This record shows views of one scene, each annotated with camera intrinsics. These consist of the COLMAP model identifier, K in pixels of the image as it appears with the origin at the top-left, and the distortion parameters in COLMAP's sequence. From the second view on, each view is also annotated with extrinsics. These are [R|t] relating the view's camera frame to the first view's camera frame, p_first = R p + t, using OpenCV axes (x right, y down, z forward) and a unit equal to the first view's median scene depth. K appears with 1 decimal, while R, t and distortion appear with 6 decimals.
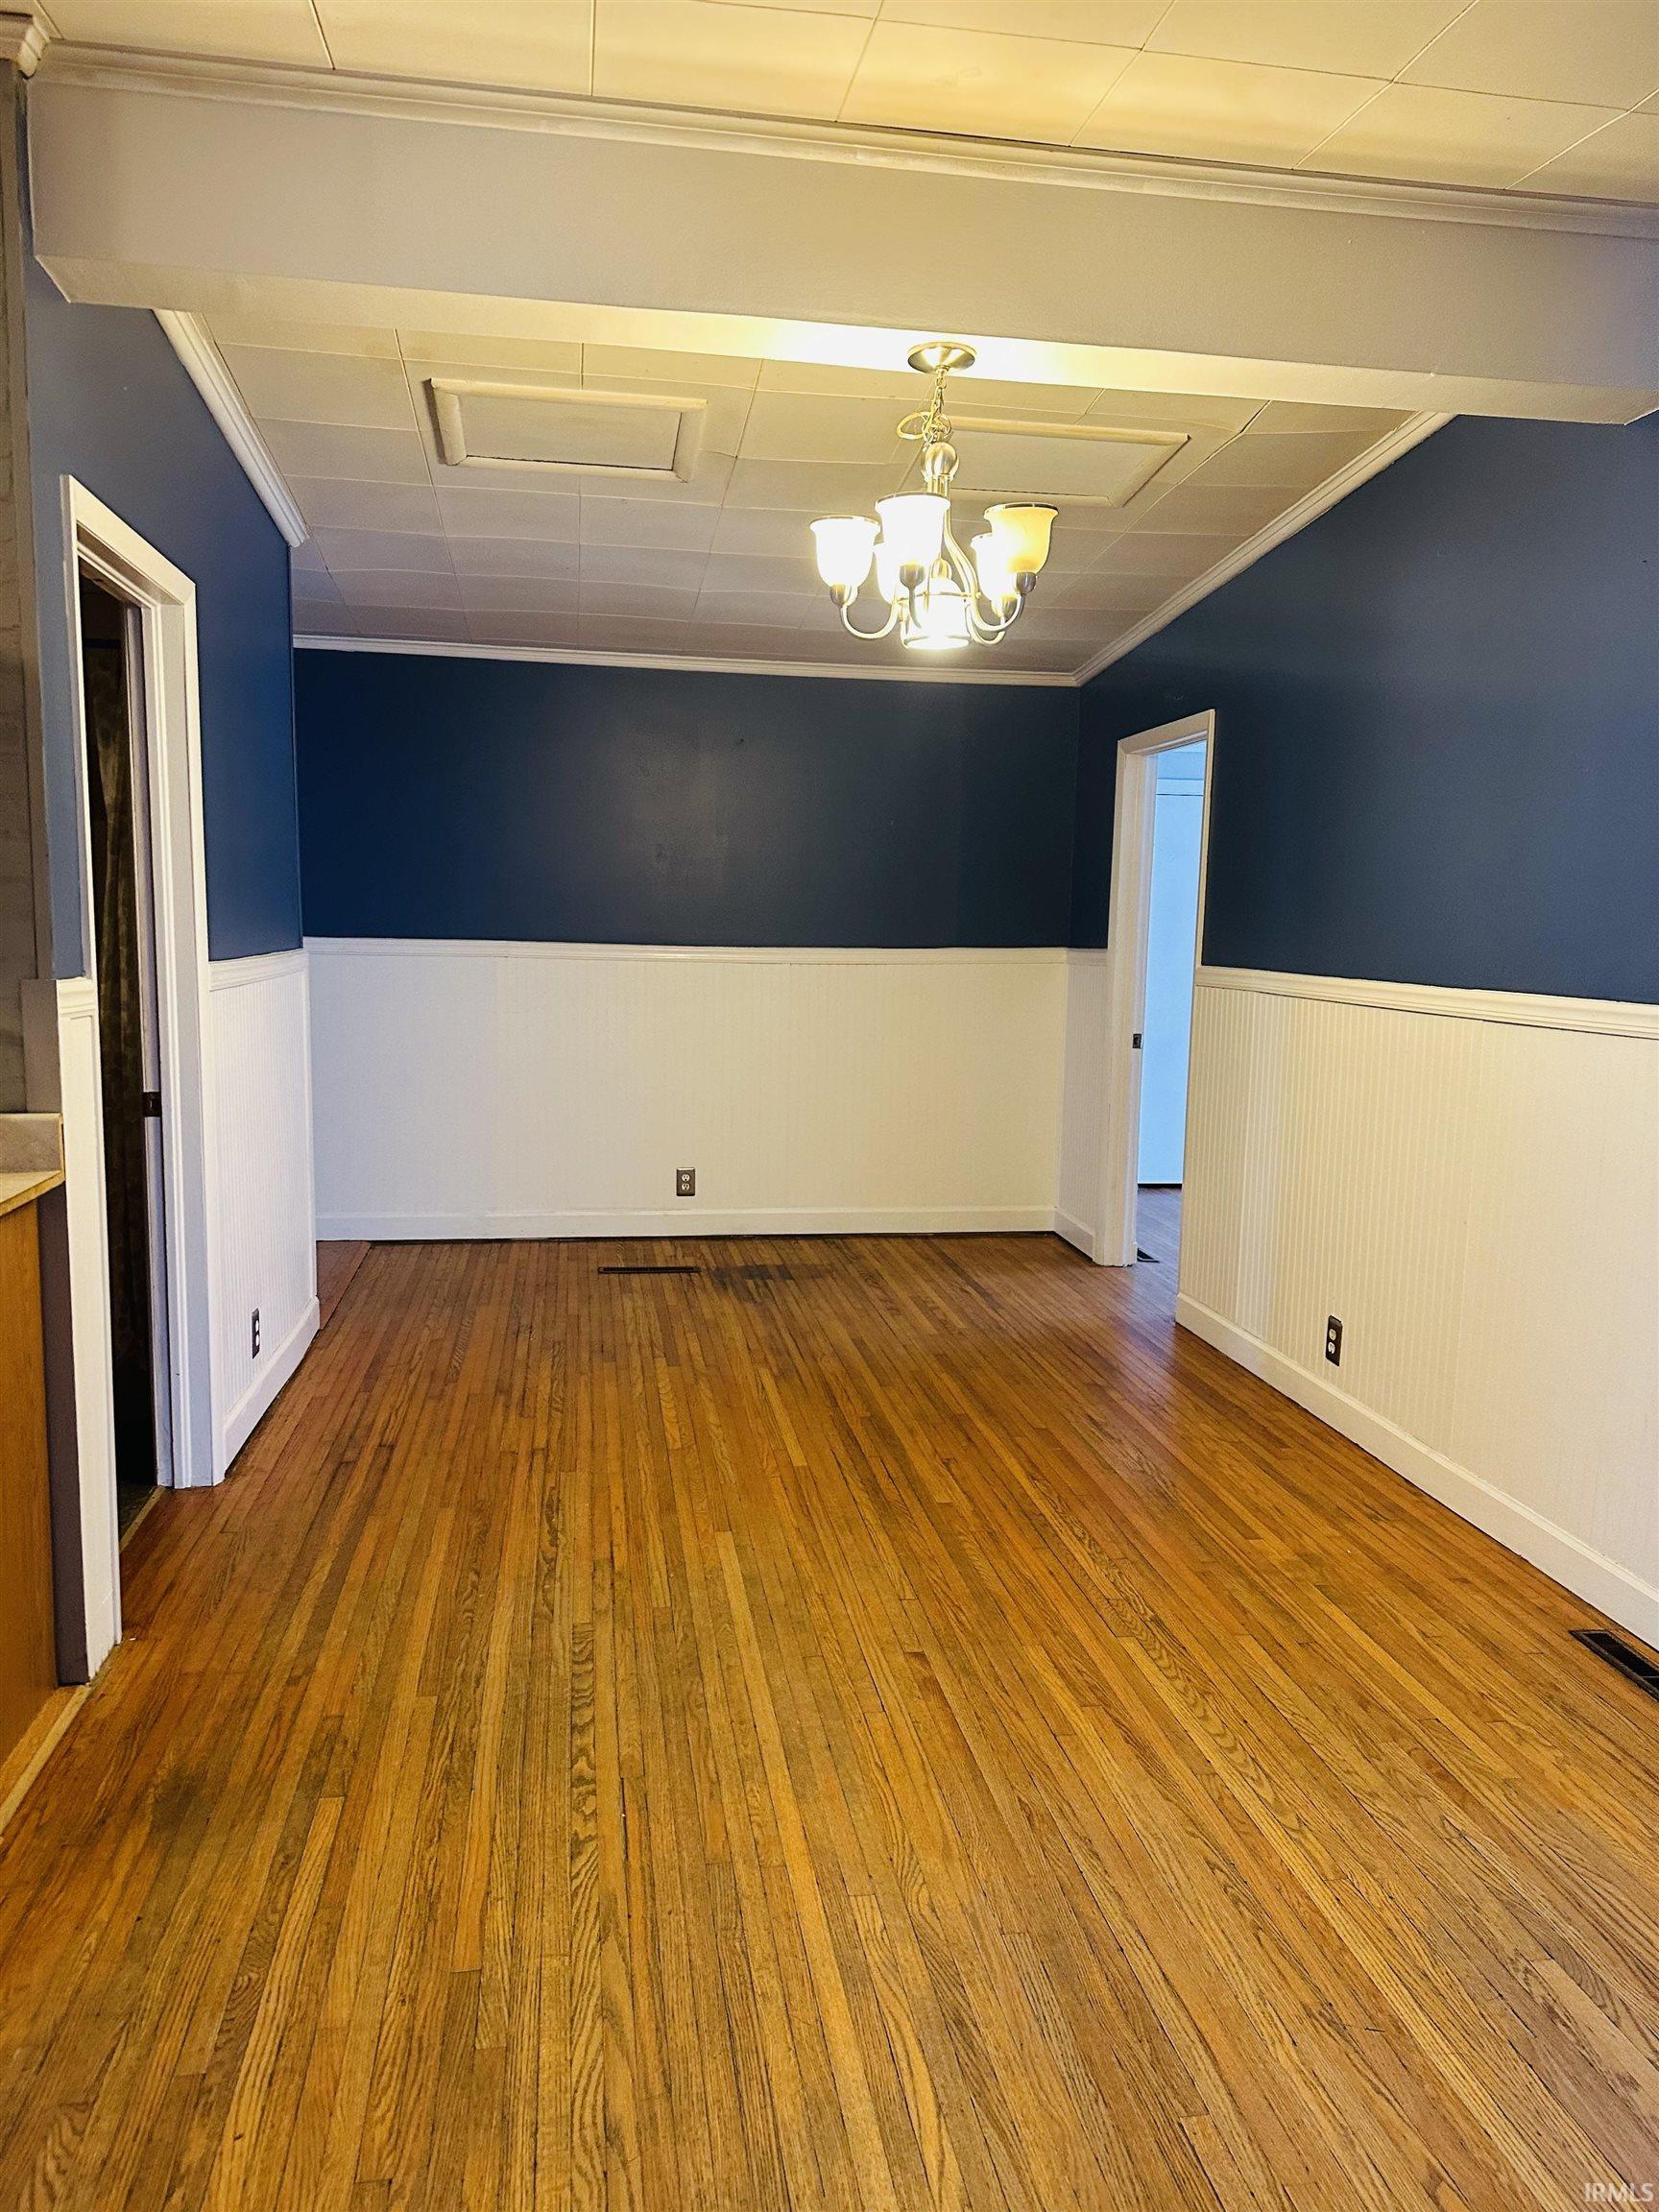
lens RADIAL K [[1532.1, 0, 803.4], [0, 1532.1, 1098.2], [0, 0, 1]] dist [0.066922, -0.072388]
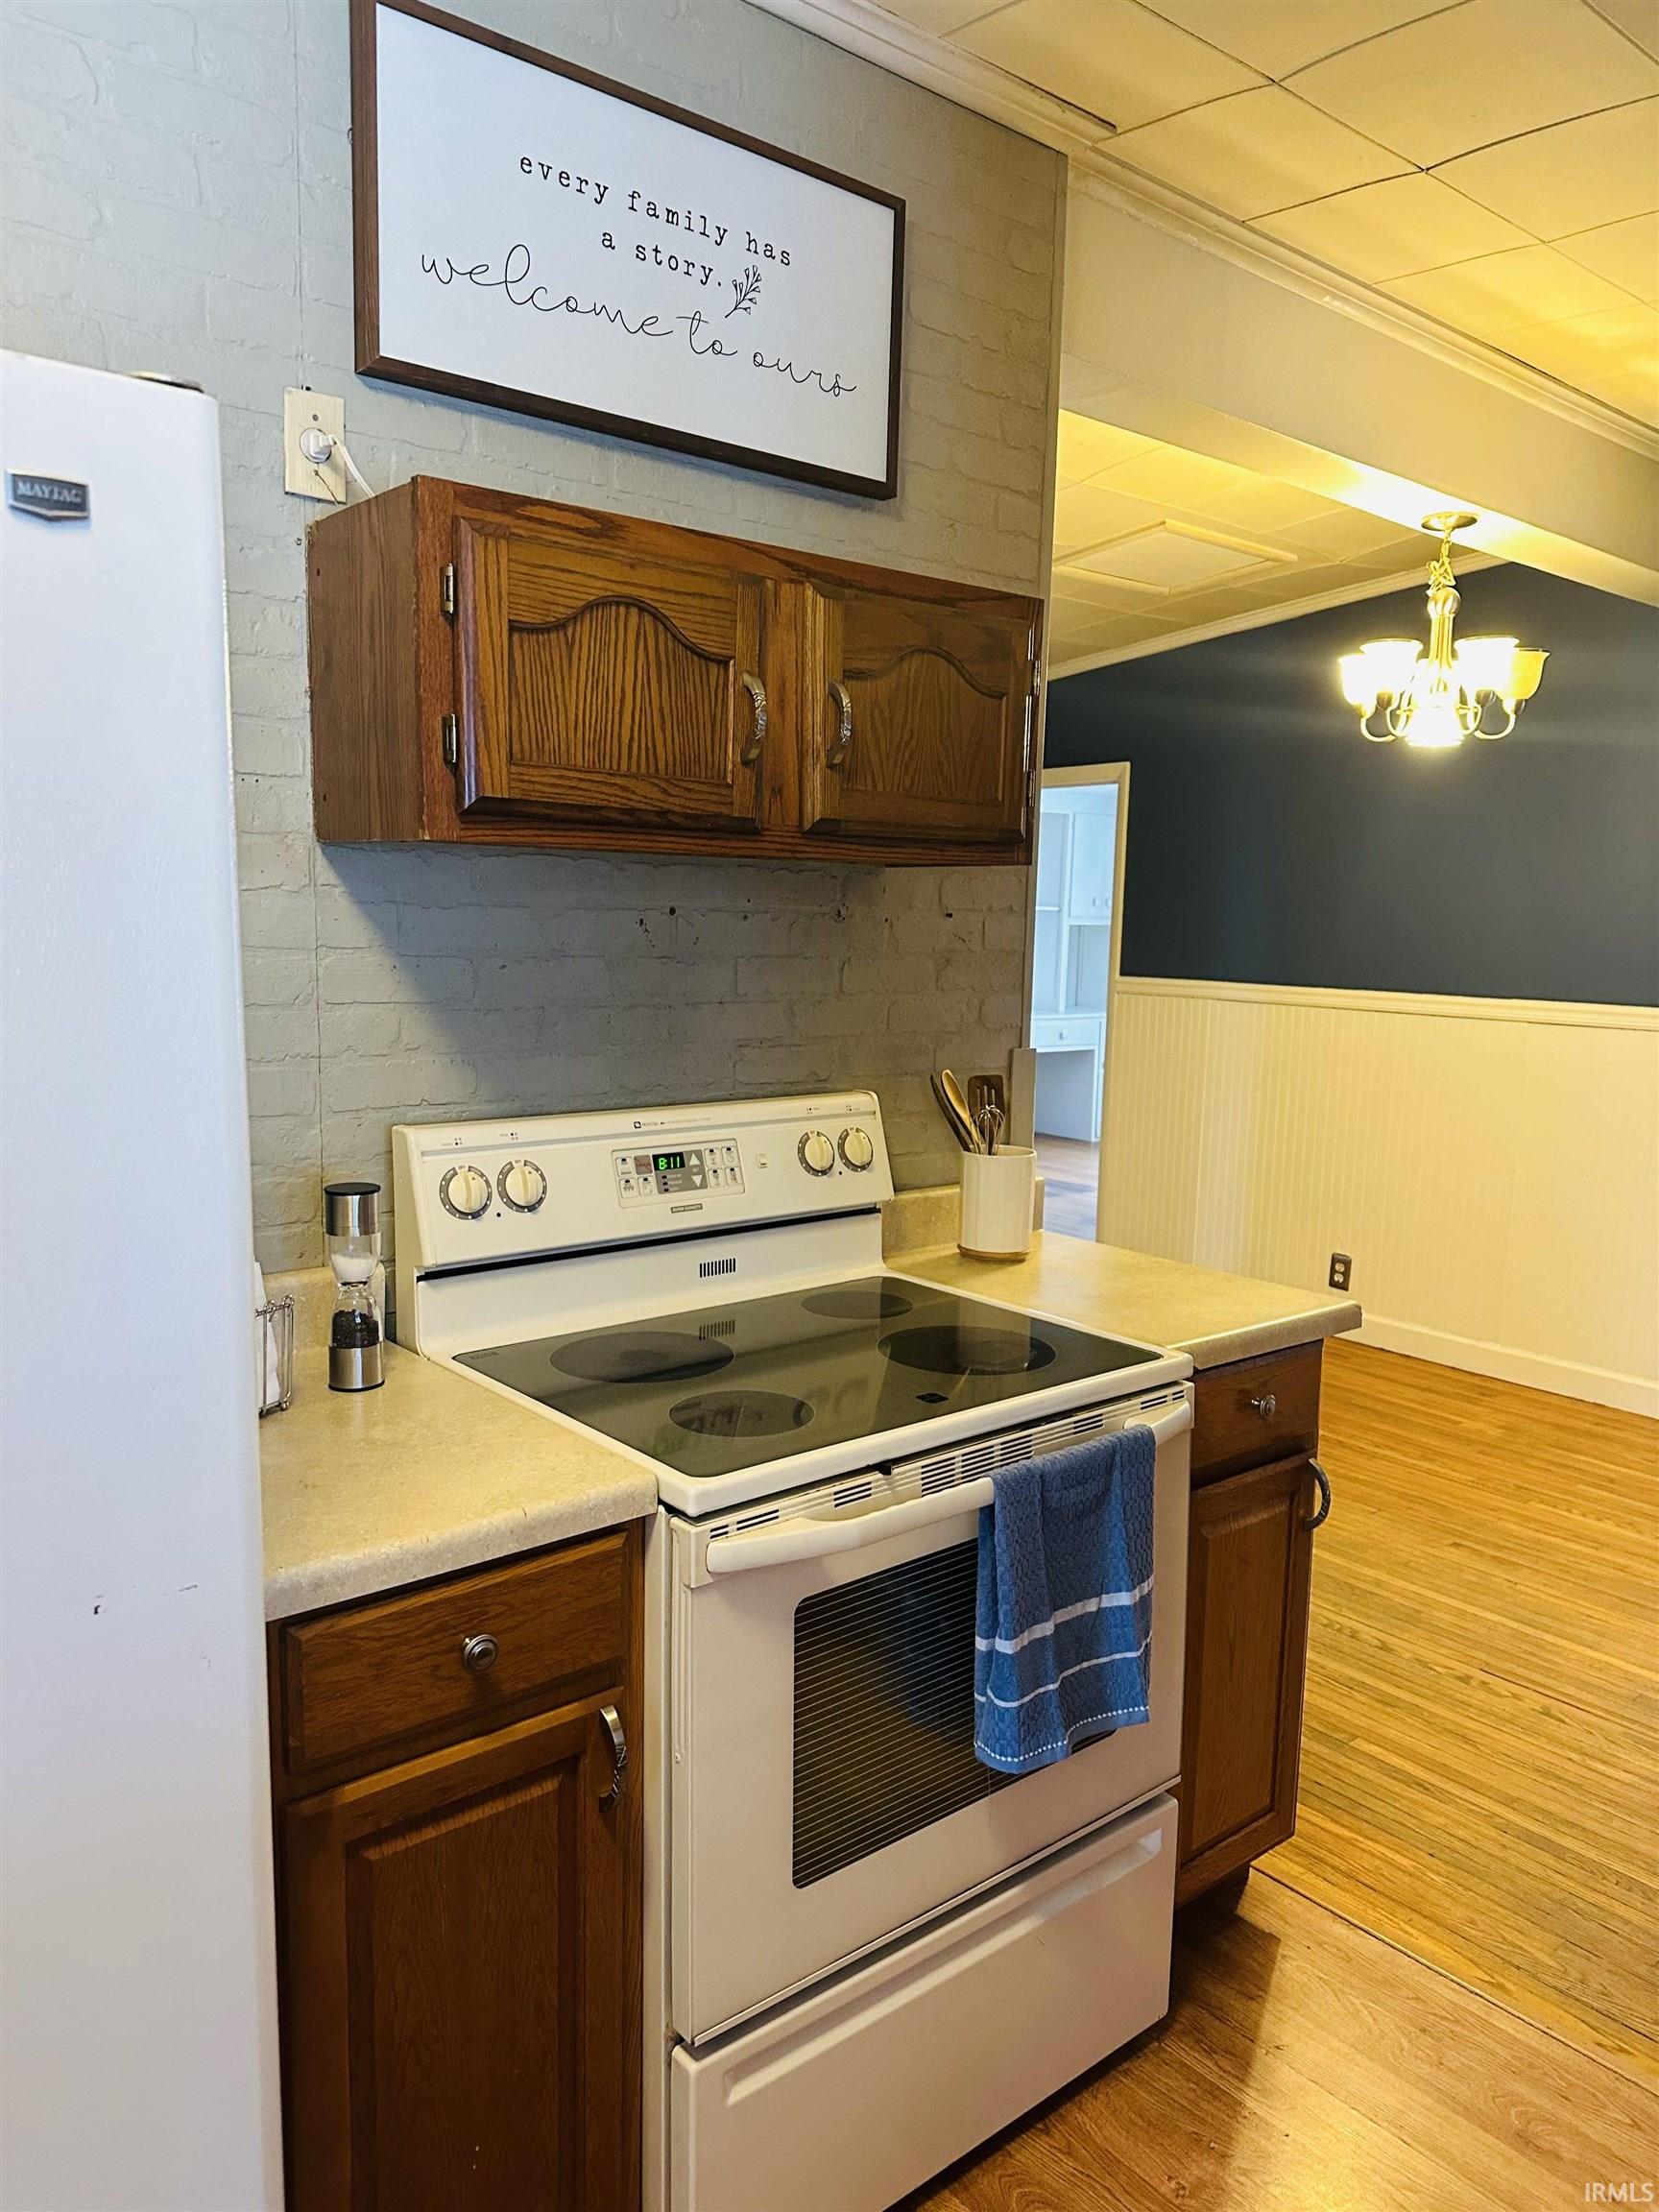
lens RADIAL K [[1532.1, 0, 820.9], [0, 1532.1, 1105.2], [0, 0, 1]] dist [0.066922, -0.072388]
pose [[0.860841, -0.061230, 0.505177, -0.999650], [0.051128, 0.998118, 0.033852, -0.070748], [-0.506299, -0.003312, 0.862352, 0.163927]]
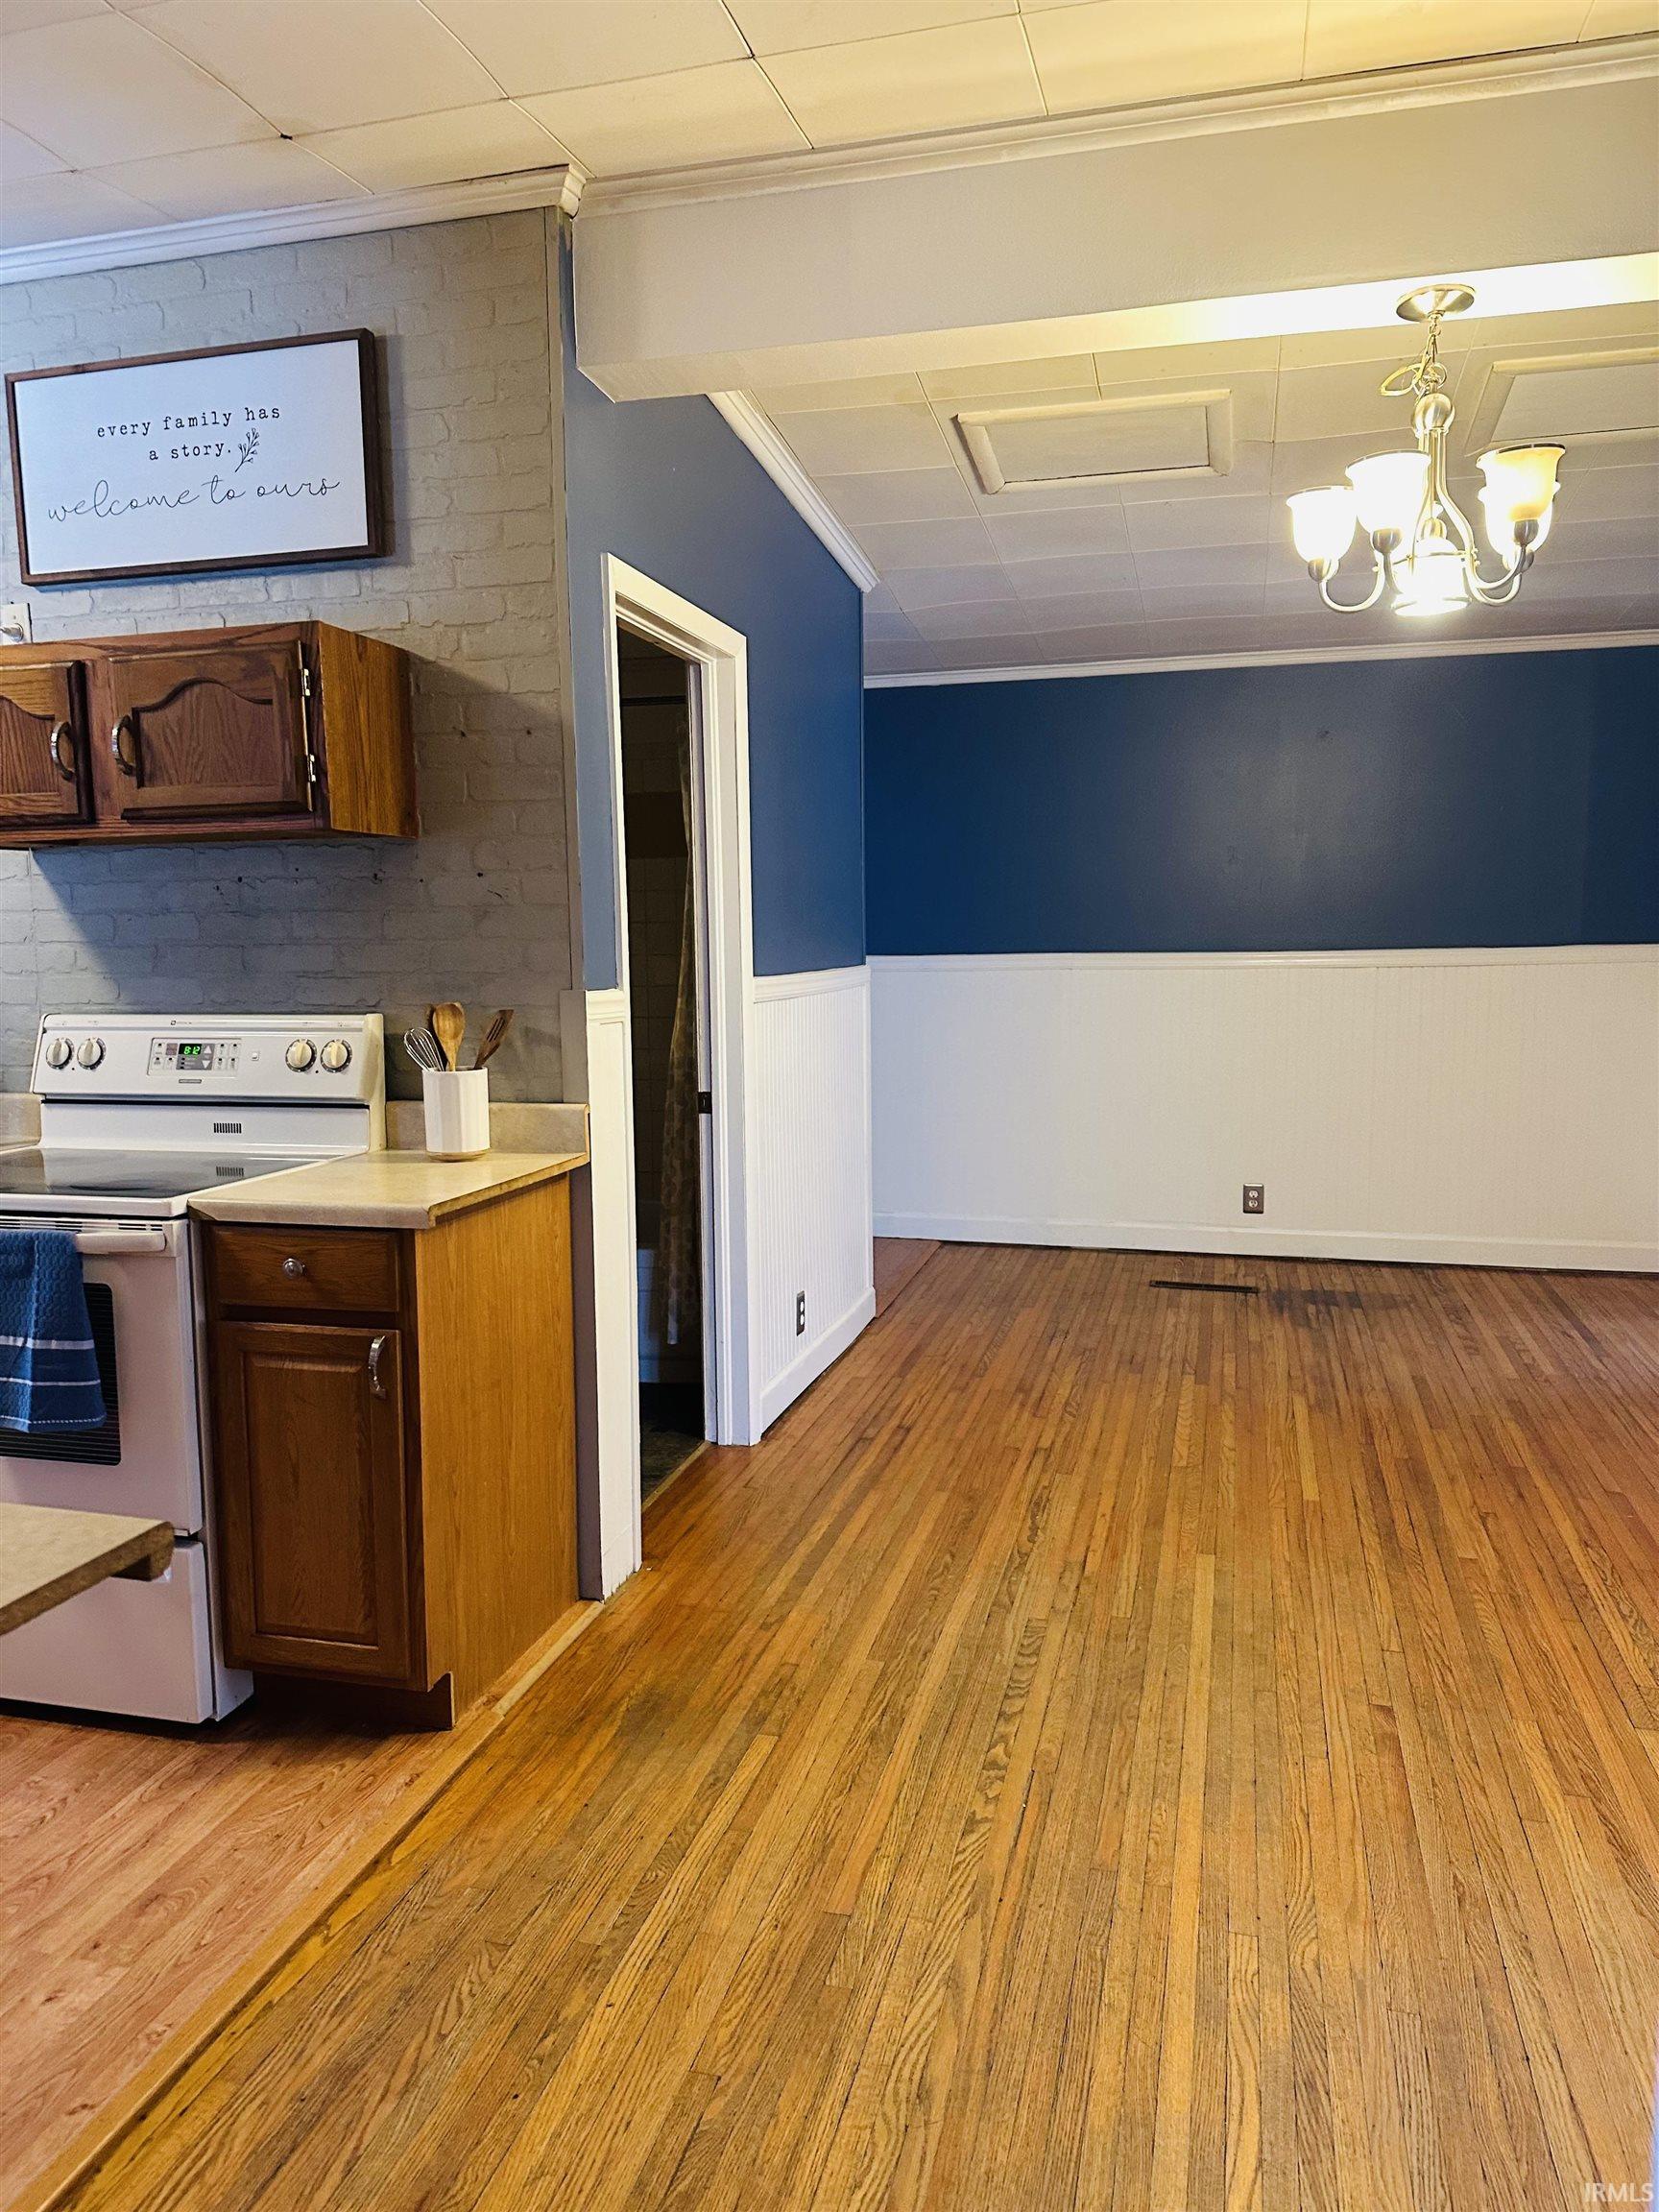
lens RADIAL K [[1532.1, 0, 821.3], [0, 1532.1, 1100.7], [0, 0, 1]] dist [0.066922, -0.072388]
pose [[0.915615, 0.015489, -0.401758, 0.131779], [-0.019847, 0.999781, -0.006686, 0.010453], [0.401566, 0.014096, 0.915722, 0.012823]]
